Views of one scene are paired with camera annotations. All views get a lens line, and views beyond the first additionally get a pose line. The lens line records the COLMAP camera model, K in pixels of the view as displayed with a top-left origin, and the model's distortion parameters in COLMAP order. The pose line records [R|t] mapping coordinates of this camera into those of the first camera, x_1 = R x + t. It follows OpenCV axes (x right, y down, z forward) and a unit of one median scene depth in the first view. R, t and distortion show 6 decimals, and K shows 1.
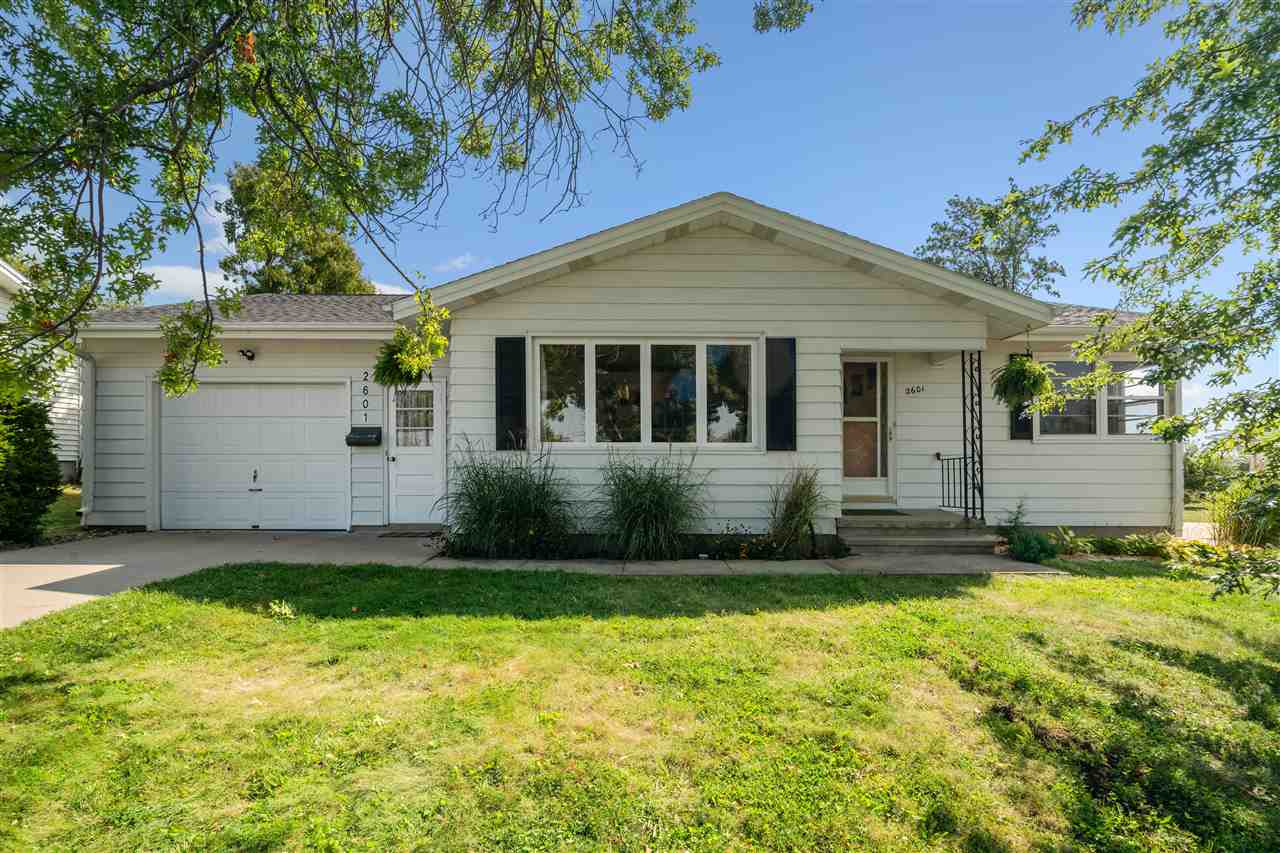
lens RADIAL K [[609.0, 0, 640.0], [0, 609.0, 426.5], [0, 0, 1]] dist [0.001148, 0.000101]
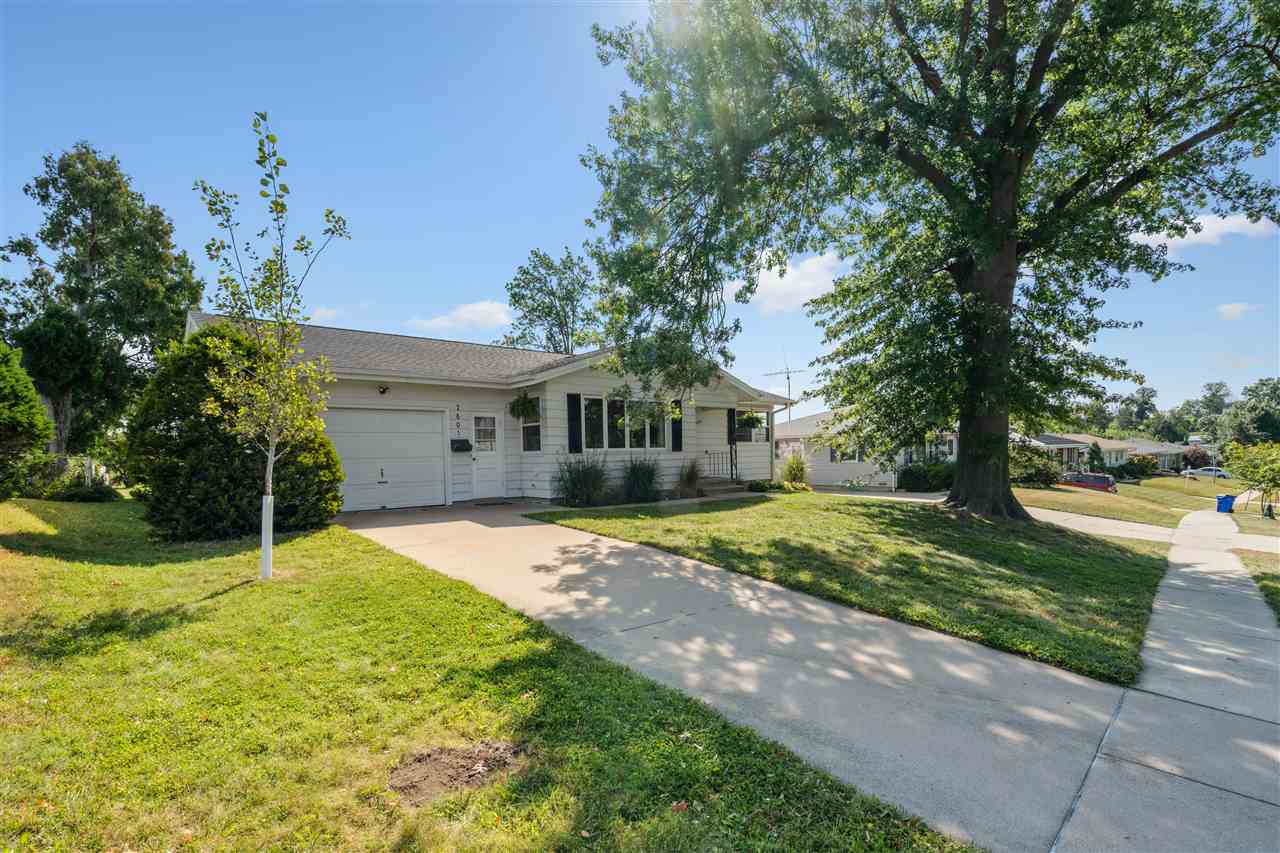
lens RADIAL K [[596.6, 0, 640.0], [0, 596.6, 426.5], [0, 0, 1]] dist [-0.000274, 0.000093]
pose [[0.729912, 0.013817, 0.683401, -1.173728], [-0.016125, 0.999865, -0.002992, -0.036430], [-0.683350, -0.008836, 0.730037, -0.466350]]
